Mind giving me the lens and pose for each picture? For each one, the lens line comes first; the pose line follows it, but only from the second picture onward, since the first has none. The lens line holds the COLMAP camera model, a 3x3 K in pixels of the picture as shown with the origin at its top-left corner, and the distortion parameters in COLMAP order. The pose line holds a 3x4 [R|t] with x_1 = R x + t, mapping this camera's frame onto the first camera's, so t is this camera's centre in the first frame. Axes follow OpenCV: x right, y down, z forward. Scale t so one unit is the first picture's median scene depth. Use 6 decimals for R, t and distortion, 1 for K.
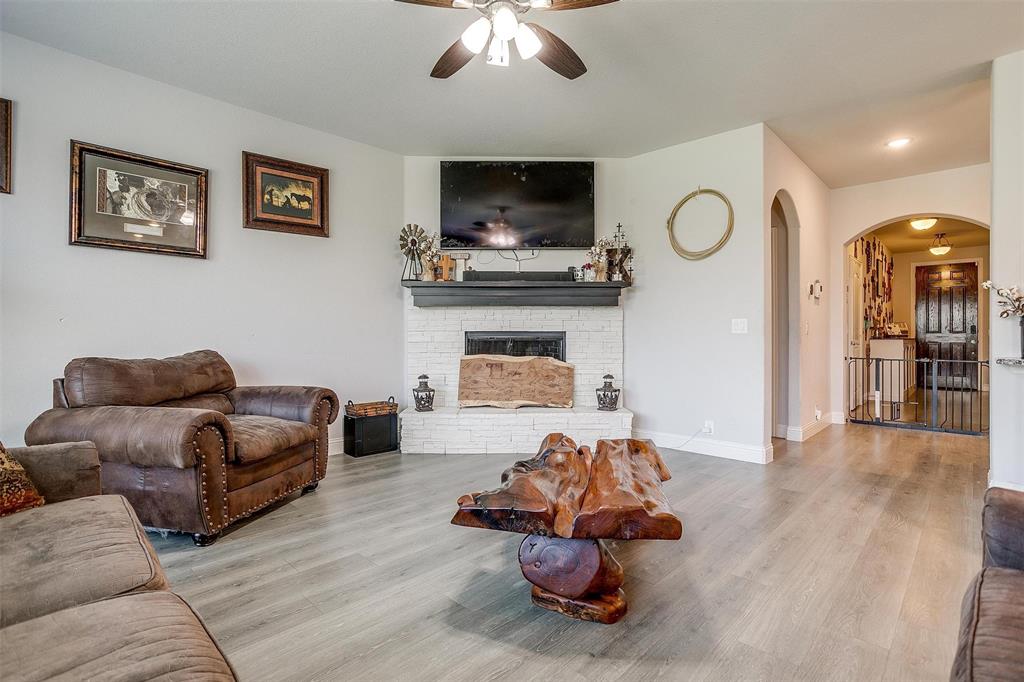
lens RADIAL K [[496.5, 0, 504.3], [0, 496.5, 333.2], [0, 0, 1]] dist [-0.055706, 0.028517]
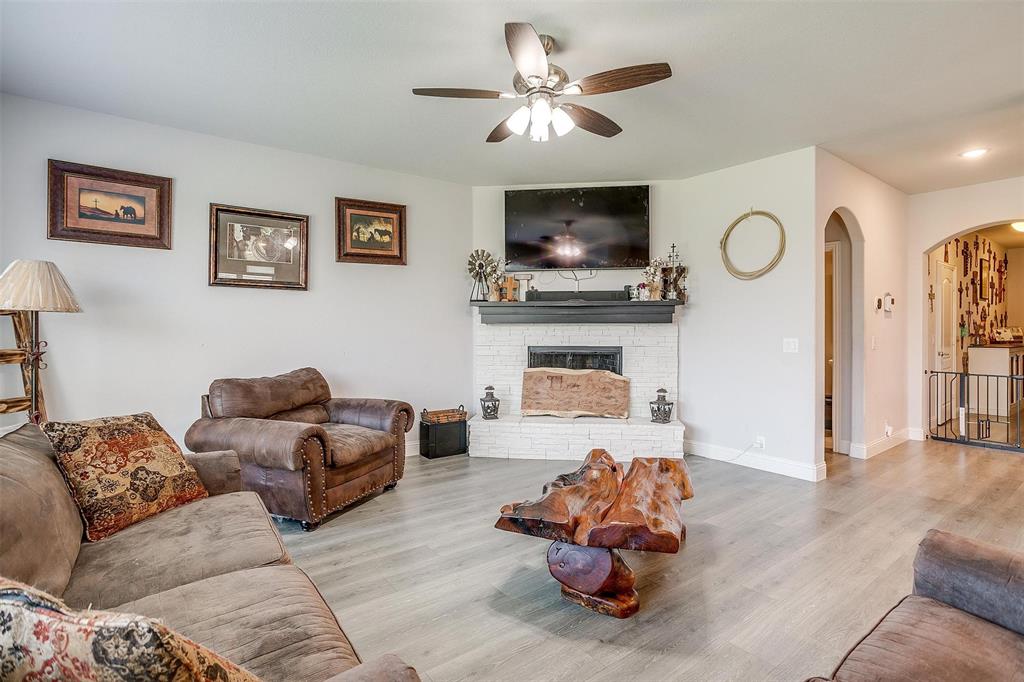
lens RADIAL K [[496.5, 0, 502.9], [0, 496.5, 328.8], [0, 0, 1]] dist [-0.055706, 0.028517]
pose [[0.986764, -0.000641, -0.162159, 0.045114], [0.001552, 0.999984, 0.005491, -0.048685], [0.162152, -0.005670, 0.986749, -0.089258]]
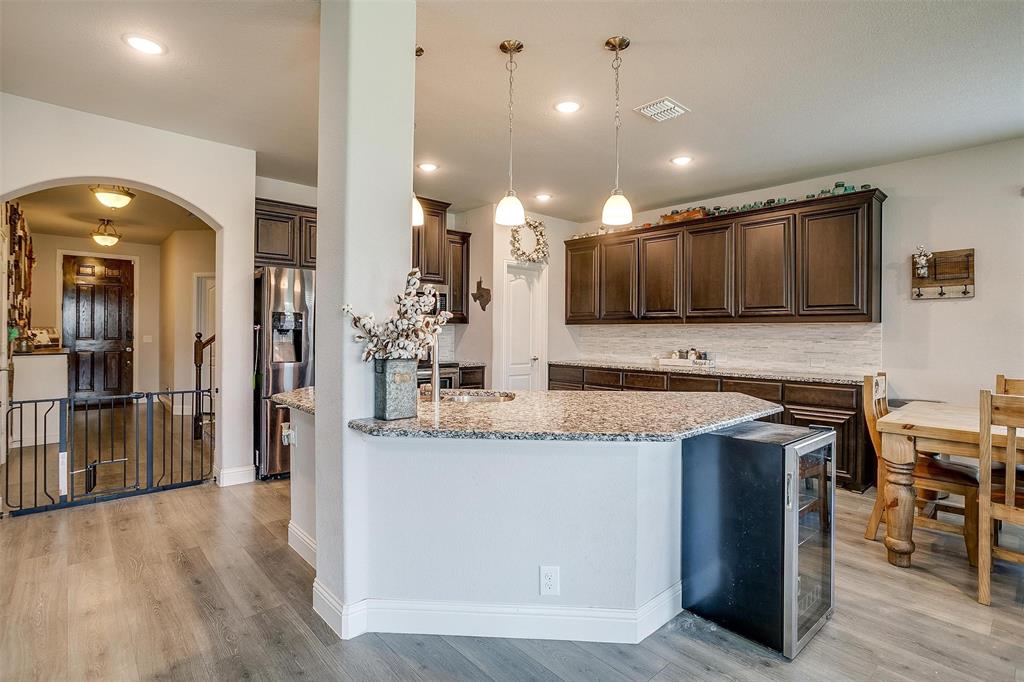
lens RADIAL K [[496.5, 0, 510.5], [0, 496.5, 336.3], [0, 0, 1]] dist [-0.055706, 0.028517]
pose [[0.061806, -0.009052, 0.998047, 0.236781], [-0.011089, 0.999891, 0.009755, -0.046157], [-0.998027, -0.011670, 0.061699, 0.478307]]
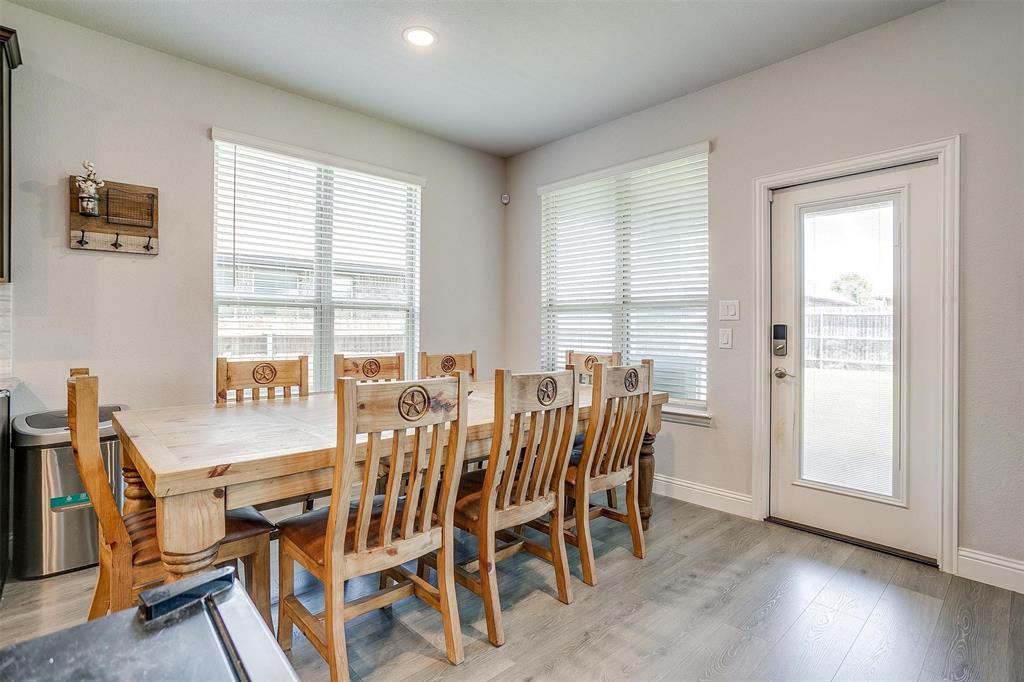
lens RADIAL K [[496.5, 0, 509.7], [0, 496.5, 329.1], [0, 0, 1]] dist [-0.055706, 0.028517]
pose [[-0.998771, -0.006663, 0.049118, 0.640161], [-0.006860, 0.999969, -0.003842, -0.022277], [-0.049091, -0.004175, -0.998786, 0.323573]]
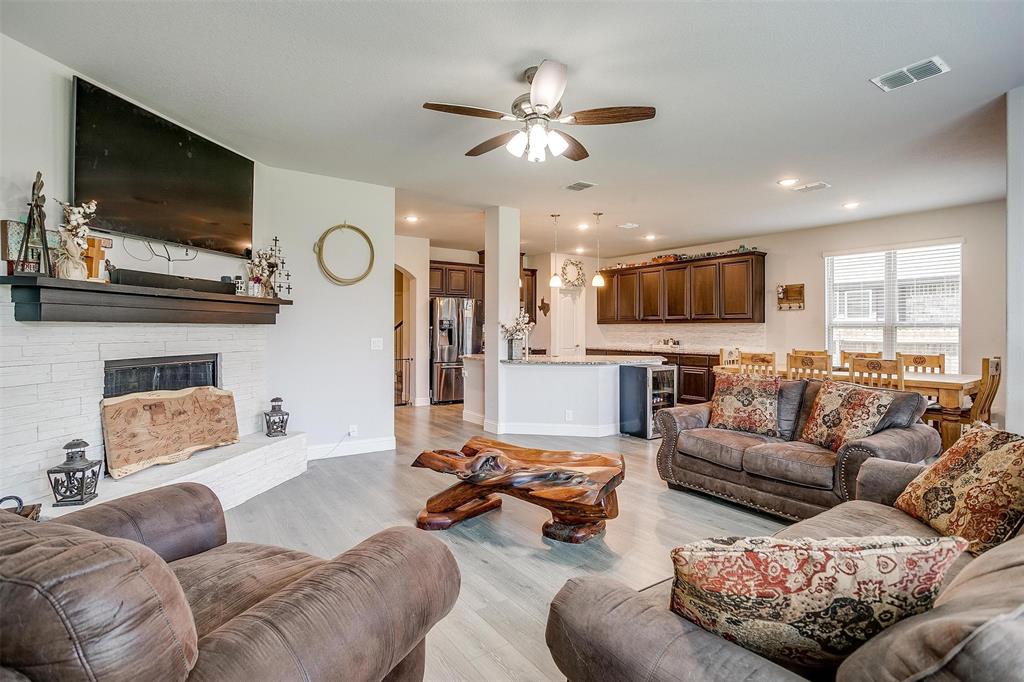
lens RADIAL K [[496.5, 0, 511.6], [0, 496.5, 324.6], [0, 0, 1]] dist [-0.055706, 0.028517]
pose [[0.183144, 0.007269, 0.983059, -0.607631], [-0.004908, 0.999967, -0.006479, -0.049599], [-0.983074, -0.003639, 0.183174, 0.379415]]
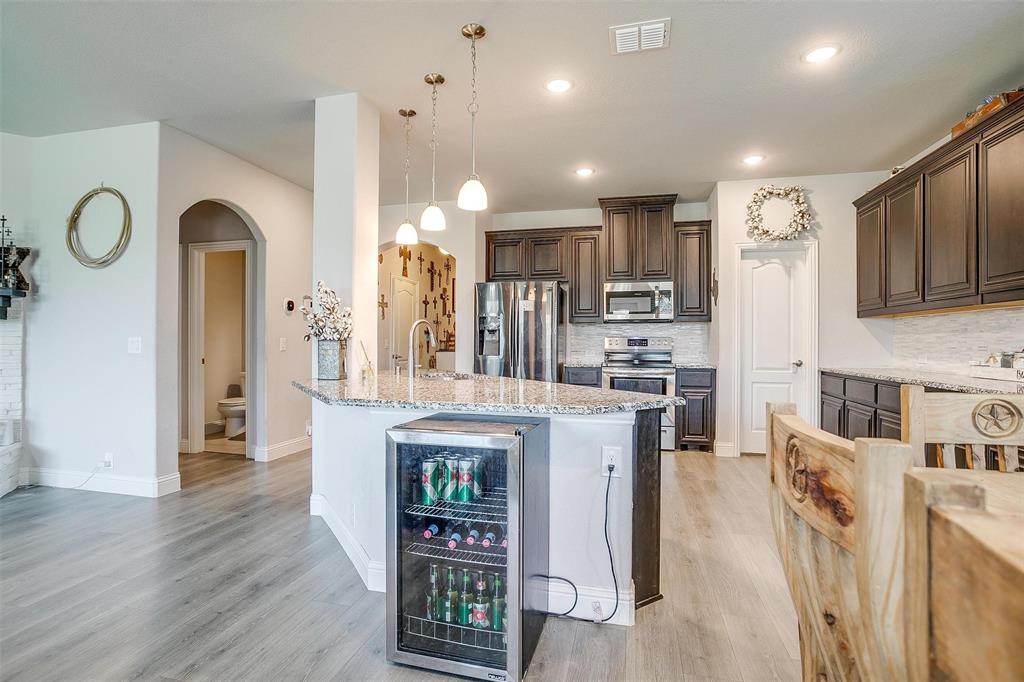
lens RADIAL K [[496.5, 0, 506.1], [0, 496.5, 341.3], [0, 0, 1]] dist [-0.055706, 0.028517]
pose [[0.863641, -0.000031, 0.504107, 0.541779], [-0.001067, 0.999998, 0.001889, -0.020667], [-0.504106, -0.002169, 0.863639, -0.091940]]
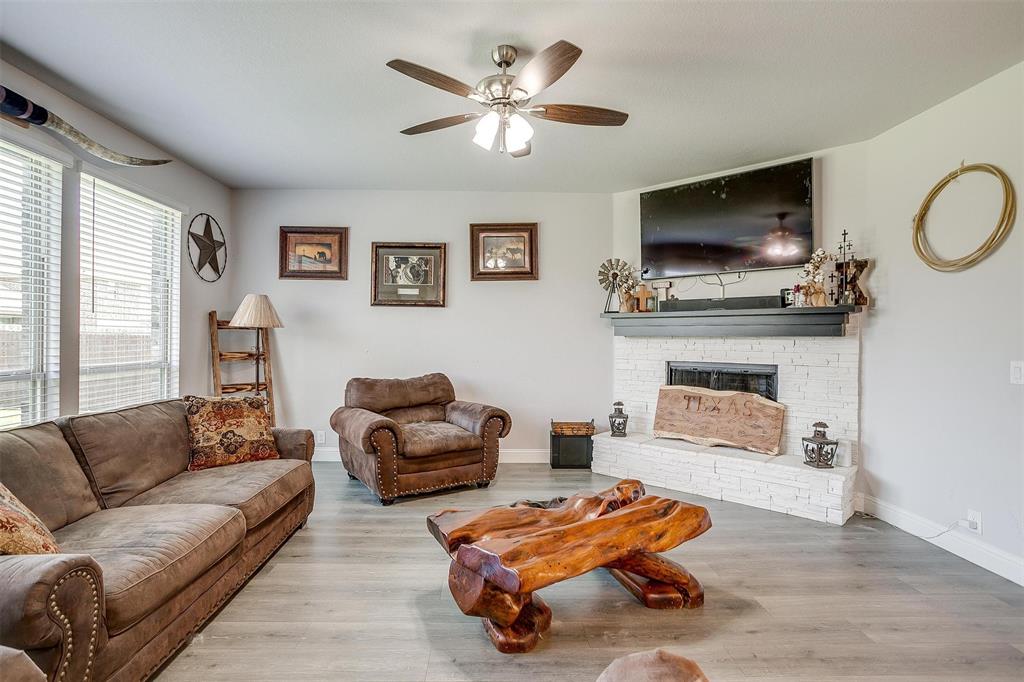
lens RADIAL K [[496.5, 0, 501.0], [0, 496.5, 336.6], [0, 0, 1]] dist [-0.055706, 0.028517]
pose [[0.714616, 0.002447, -0.699513, 0.380609], [-0.004128, 0.999991, -0.000719, -0.051218], [0.699505, 0.003401, 0.714620, 0.070752]]
